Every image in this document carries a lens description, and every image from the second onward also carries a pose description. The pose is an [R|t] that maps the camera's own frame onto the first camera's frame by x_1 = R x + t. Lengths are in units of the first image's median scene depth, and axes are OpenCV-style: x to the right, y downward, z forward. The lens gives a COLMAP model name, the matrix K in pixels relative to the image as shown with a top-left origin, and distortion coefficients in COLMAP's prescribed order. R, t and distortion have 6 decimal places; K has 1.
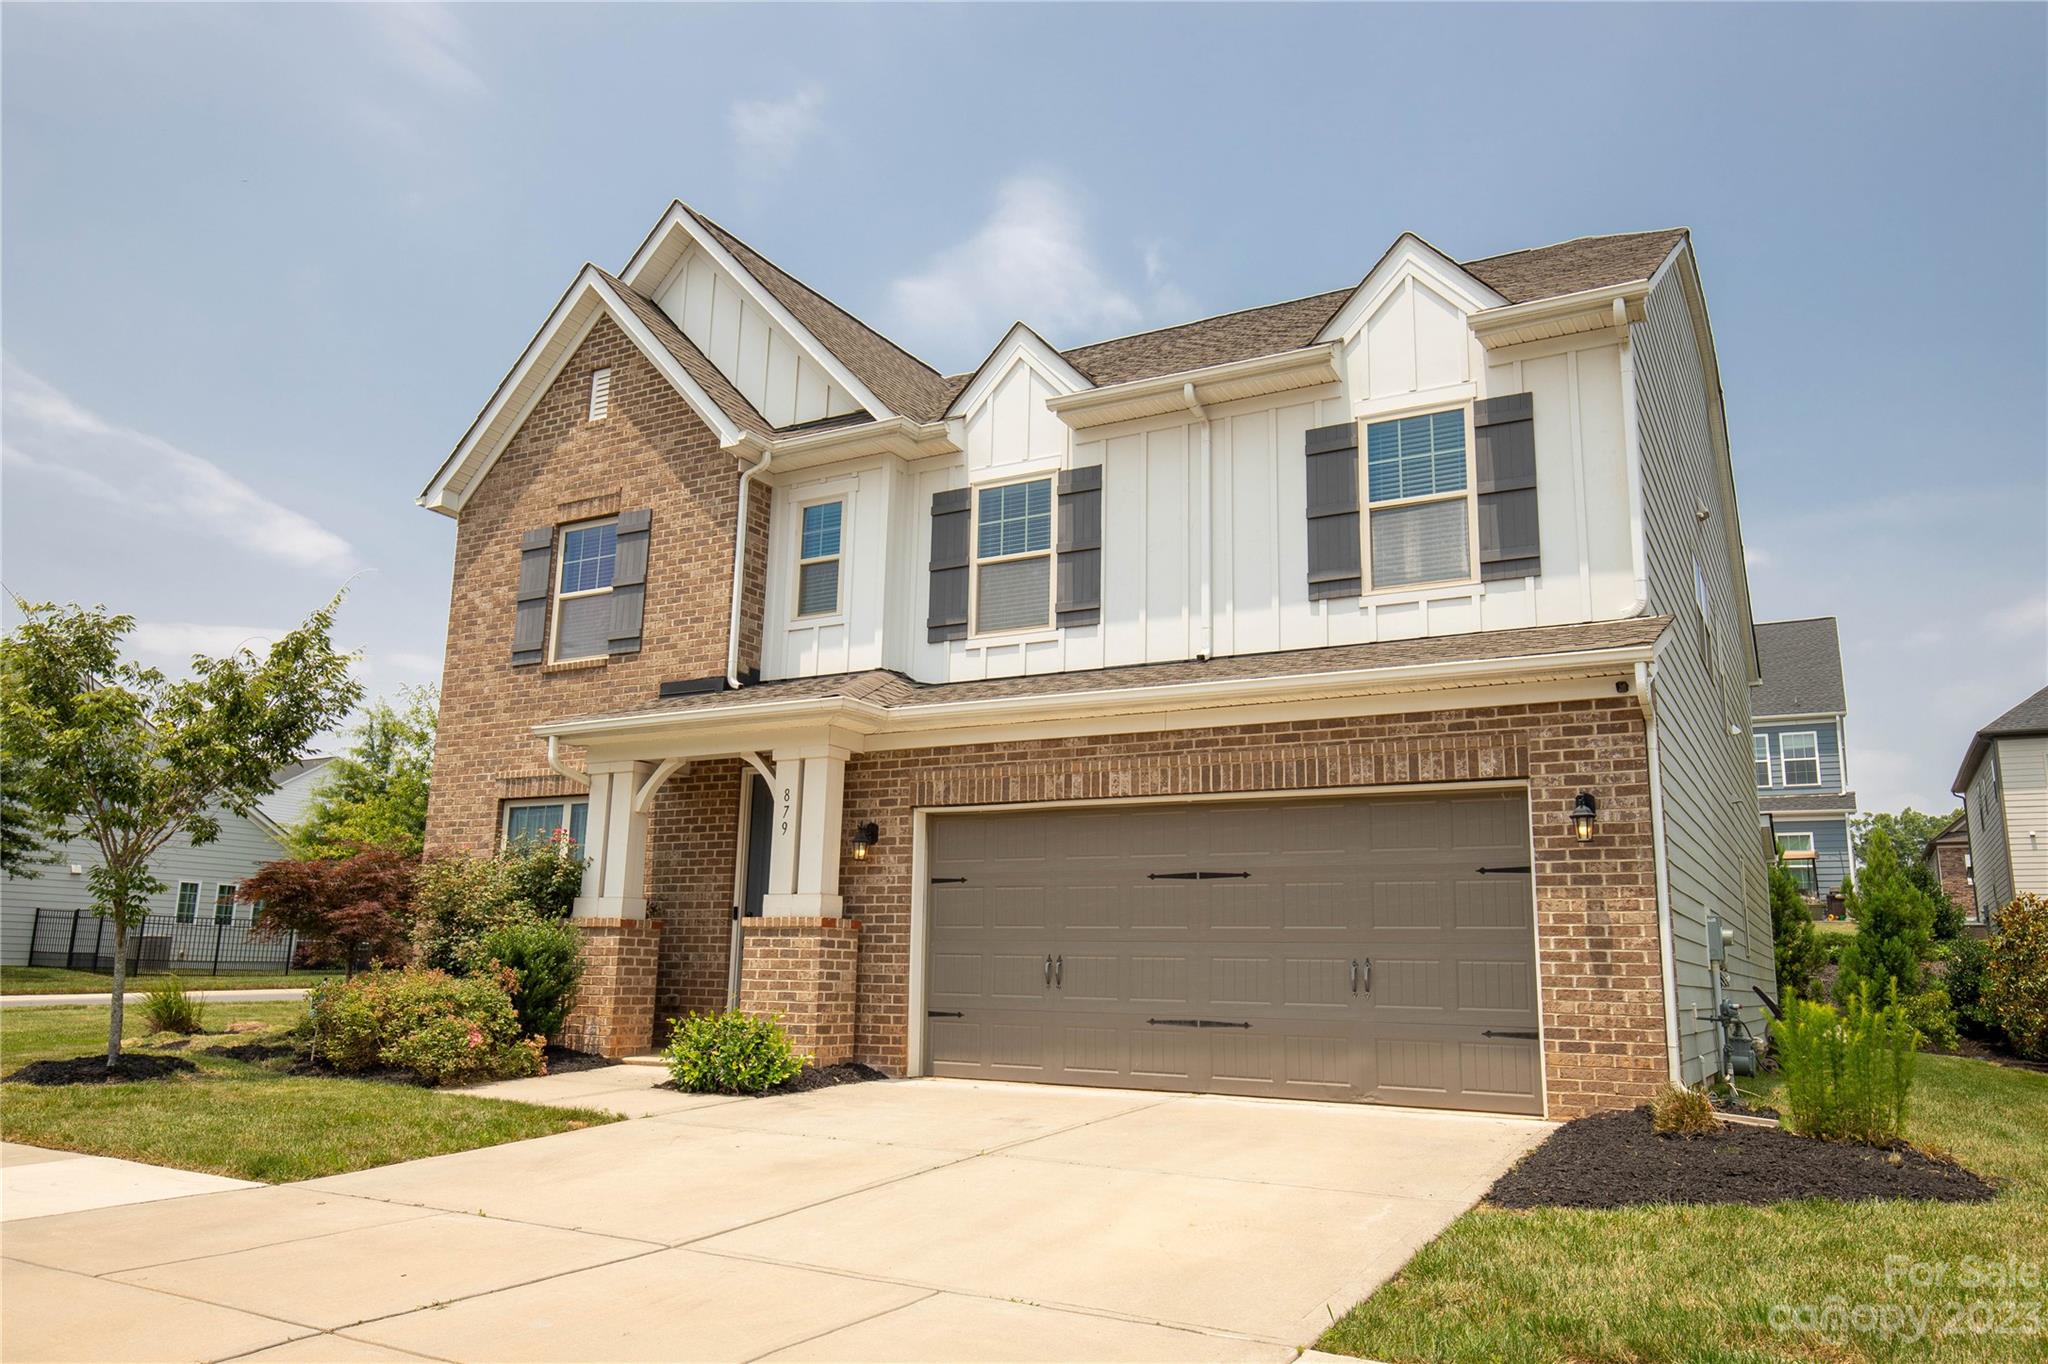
lens RADIAL K [[1413.6, 0, 1024.0], [0, 1413.6, 682.0], [0, 0, 1]] dist [-0.025276, -0.000012]
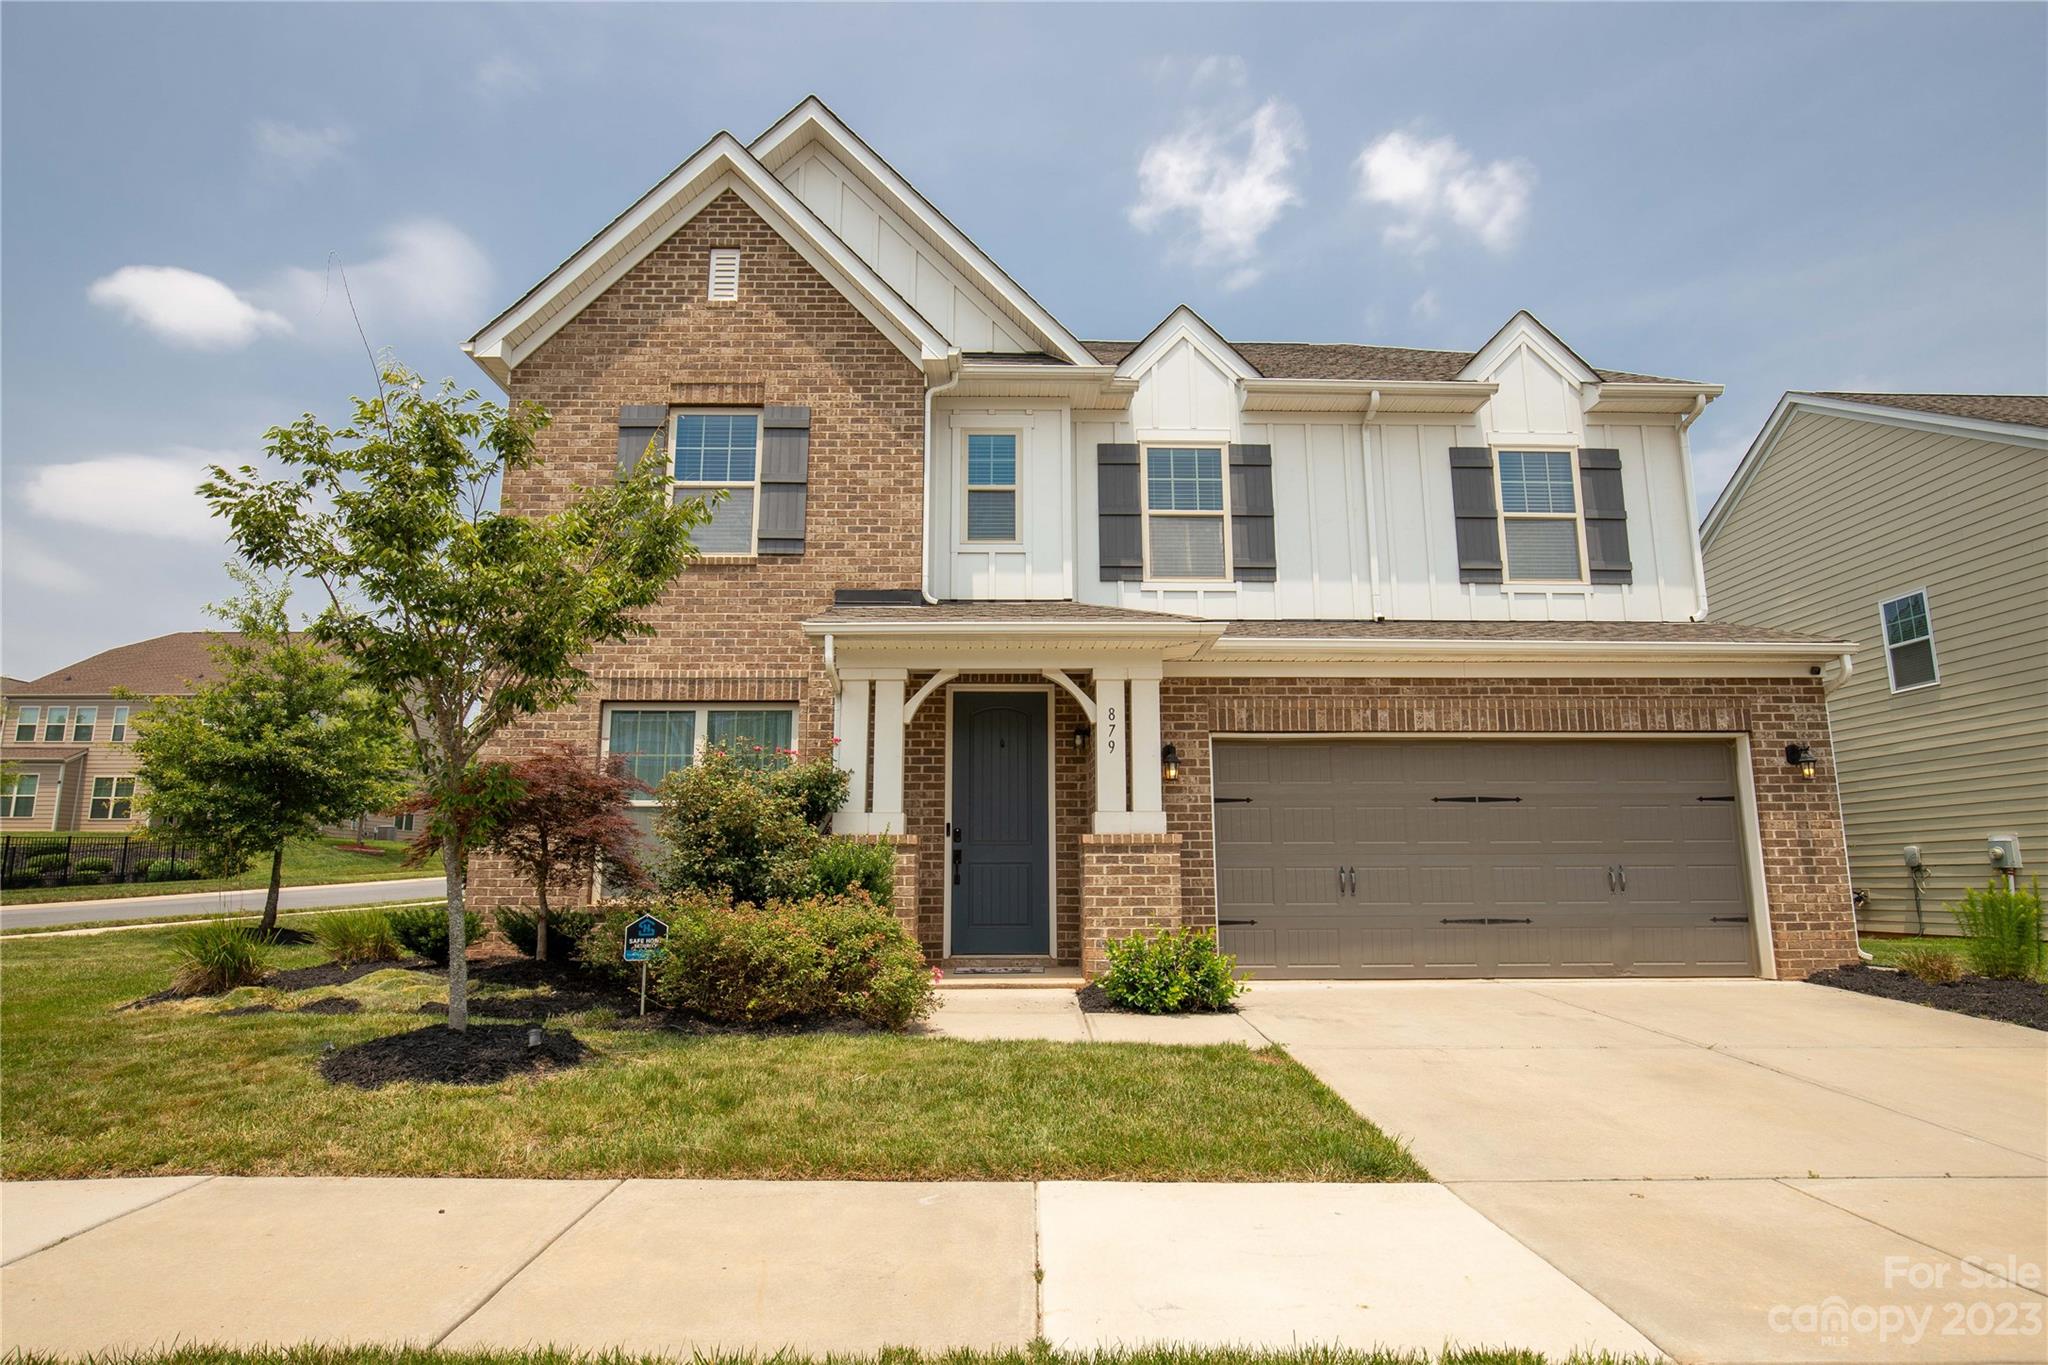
lens RADIAL K [[1082.7, 0, 1024.0], [0, 1082.7, 682.5], [0, 0, 1]] dist [-0.030444, 0.000267]
pose [[0.867480, 0.068318, 0.492759, -0.599138], [-0.083658, 0.996453, 0.009123, 0.054662], [-0.490387, -0.049137, 0.870118, 0.349848]]
